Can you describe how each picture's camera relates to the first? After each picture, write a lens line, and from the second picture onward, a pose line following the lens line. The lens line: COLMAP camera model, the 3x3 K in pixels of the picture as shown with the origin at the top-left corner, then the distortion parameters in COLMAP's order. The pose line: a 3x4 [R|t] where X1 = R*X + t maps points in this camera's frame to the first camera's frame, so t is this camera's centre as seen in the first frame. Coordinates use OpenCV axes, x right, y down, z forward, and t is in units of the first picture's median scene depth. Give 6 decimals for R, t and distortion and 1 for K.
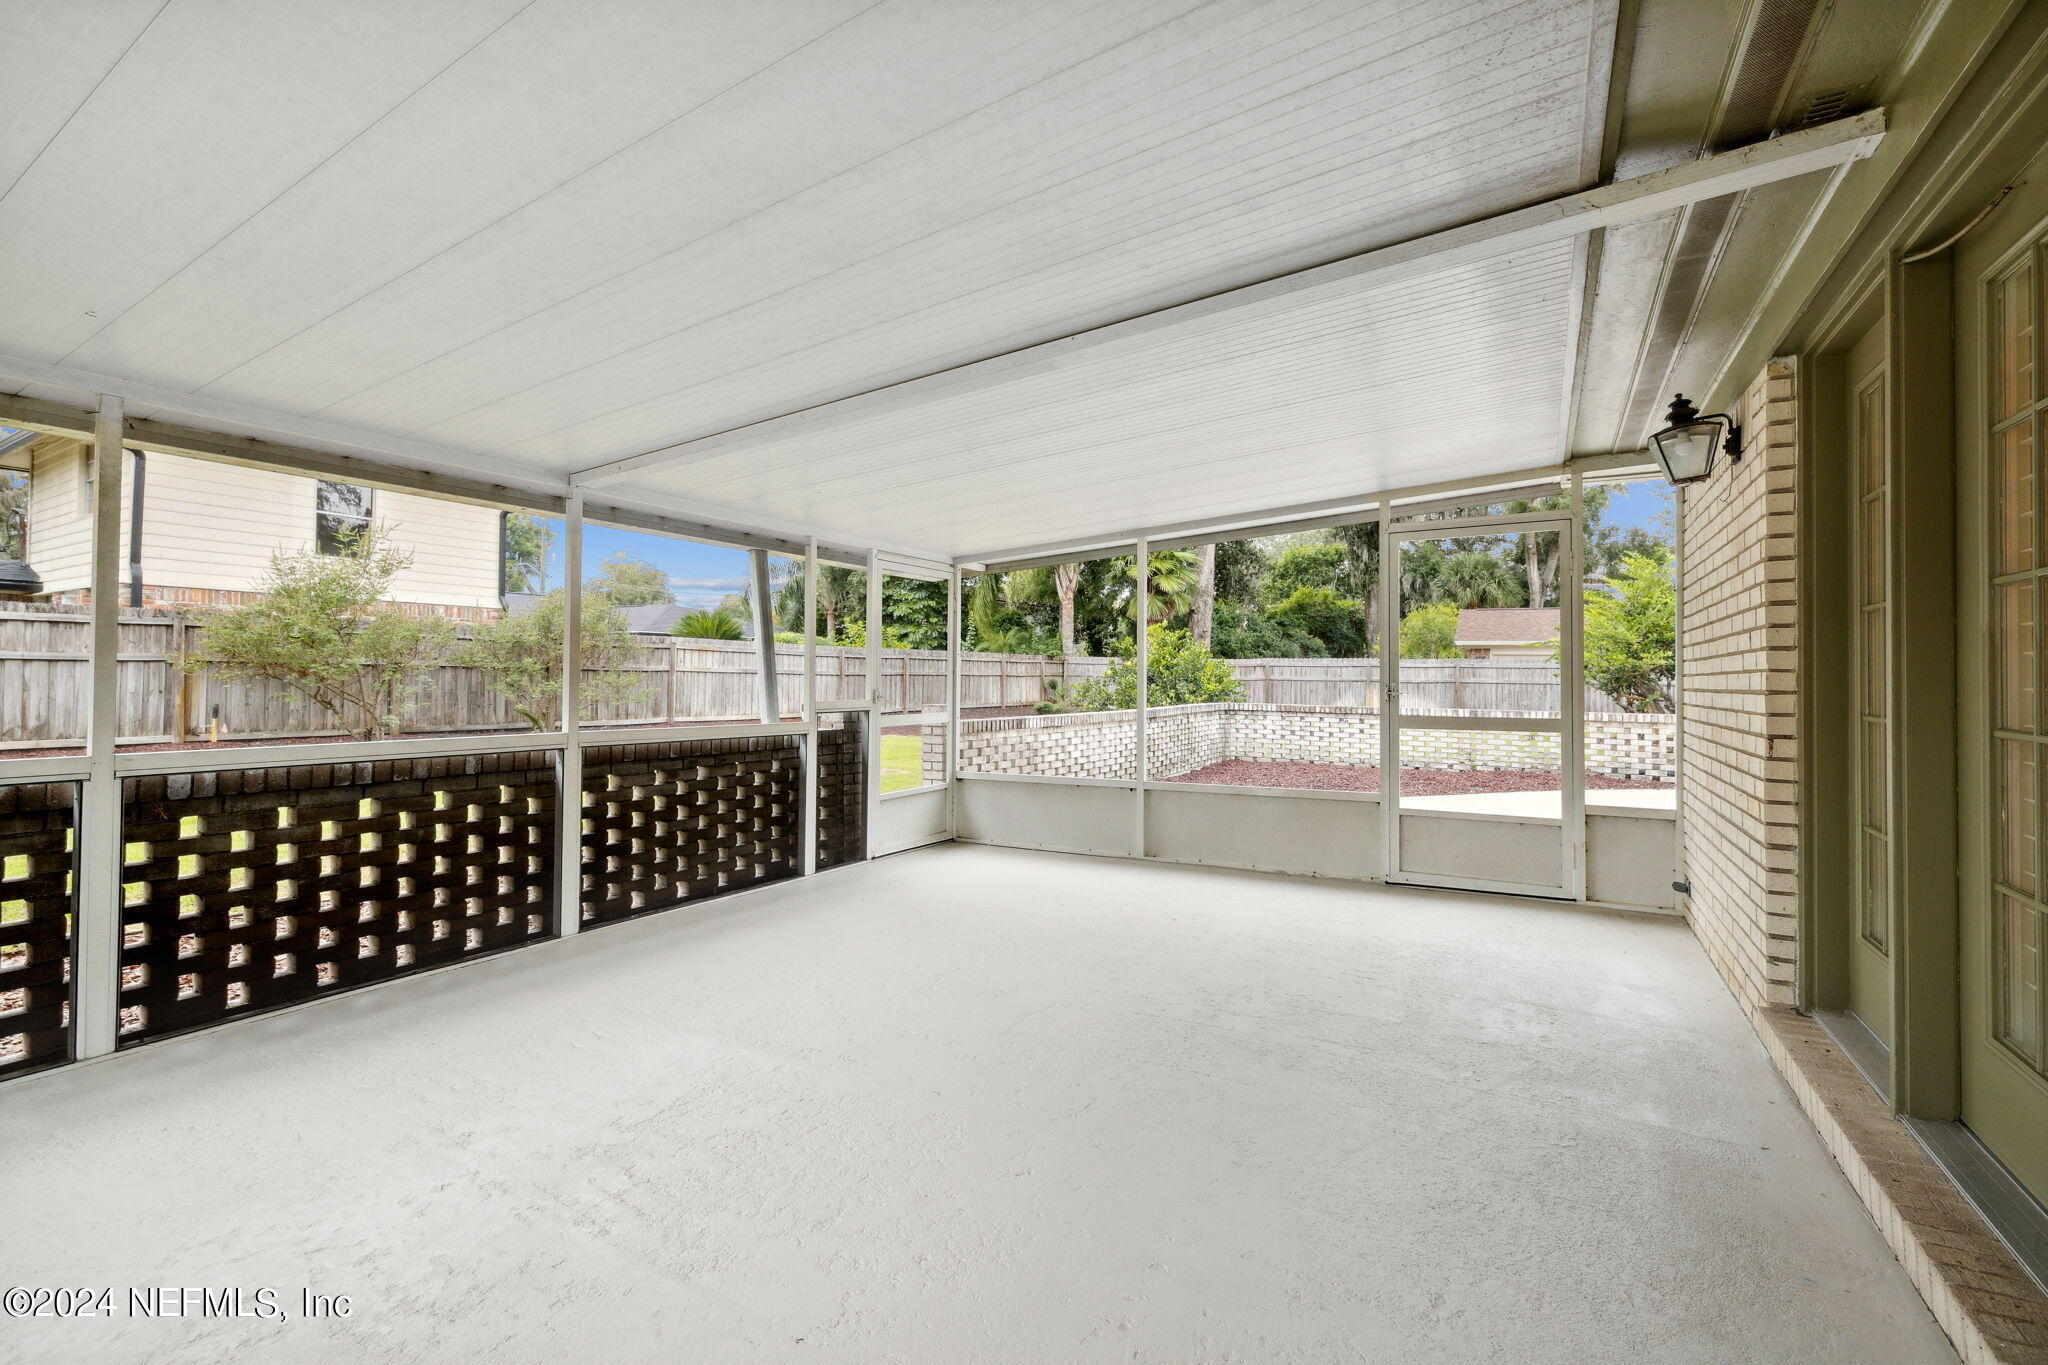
lens RADIAL K [[890.6, 0, 1032.5], [0, 890.6, 663.2], [0, 0, 1]] dist [0.000383, 0.000107]
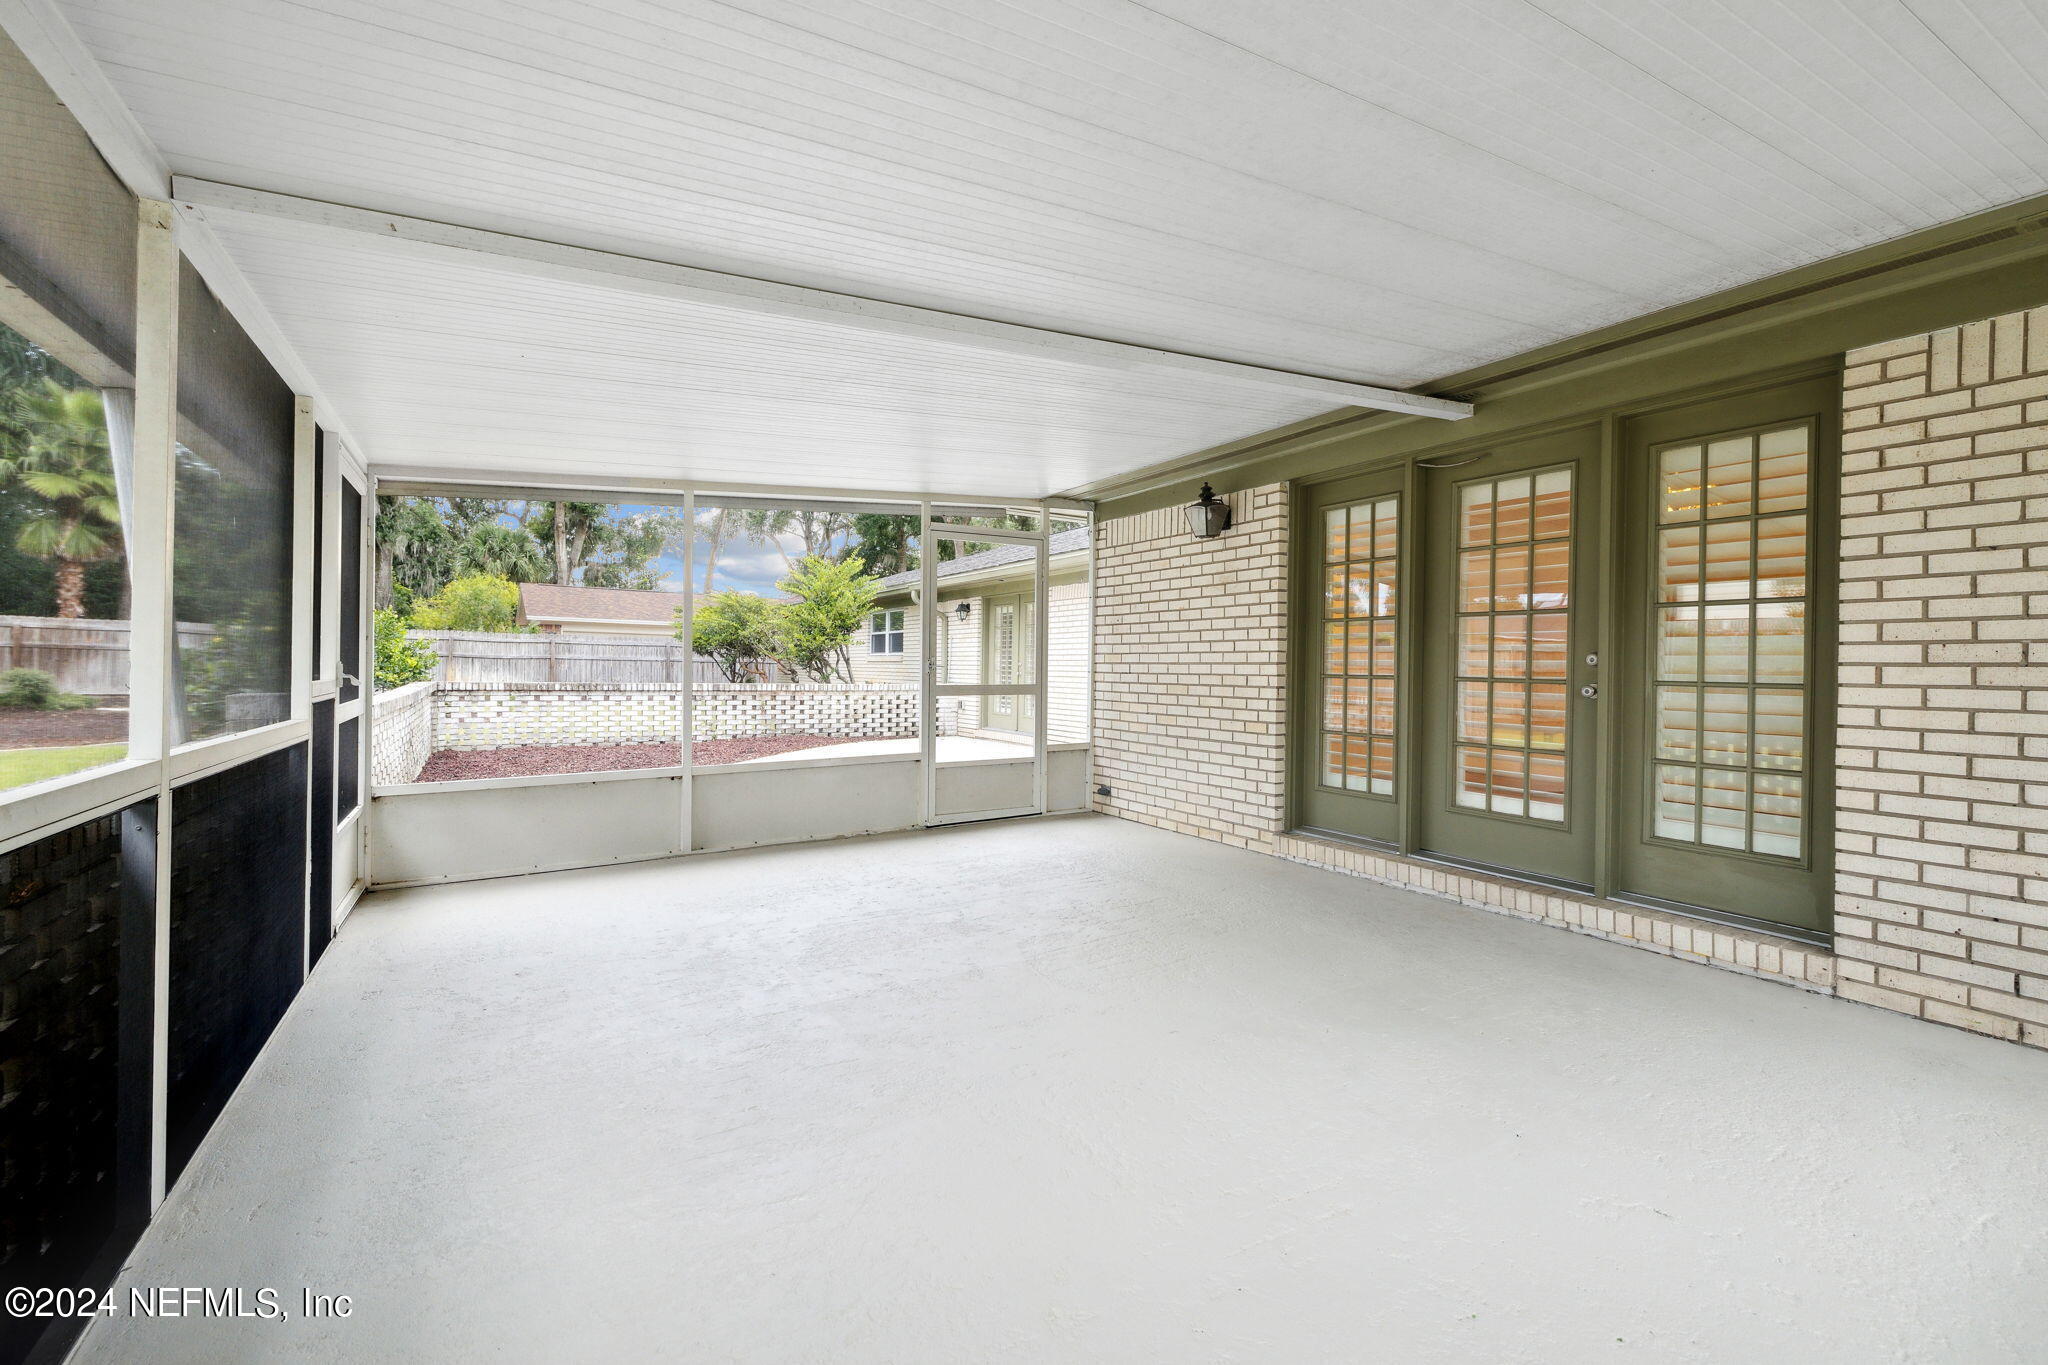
lens RADIAL K [[890.6, 0, 1032.5], [0, 890.6, 663.2], [0, 0, 1]] dist [0.000383, 0.000107]
pose [[0.464228, 0.000822, 0.885715, -0.302807], [-0.023624, 0.999655, 0.011455, 0.006702], [-0.885400, -0.026242, 0.464088, 0.174688]]
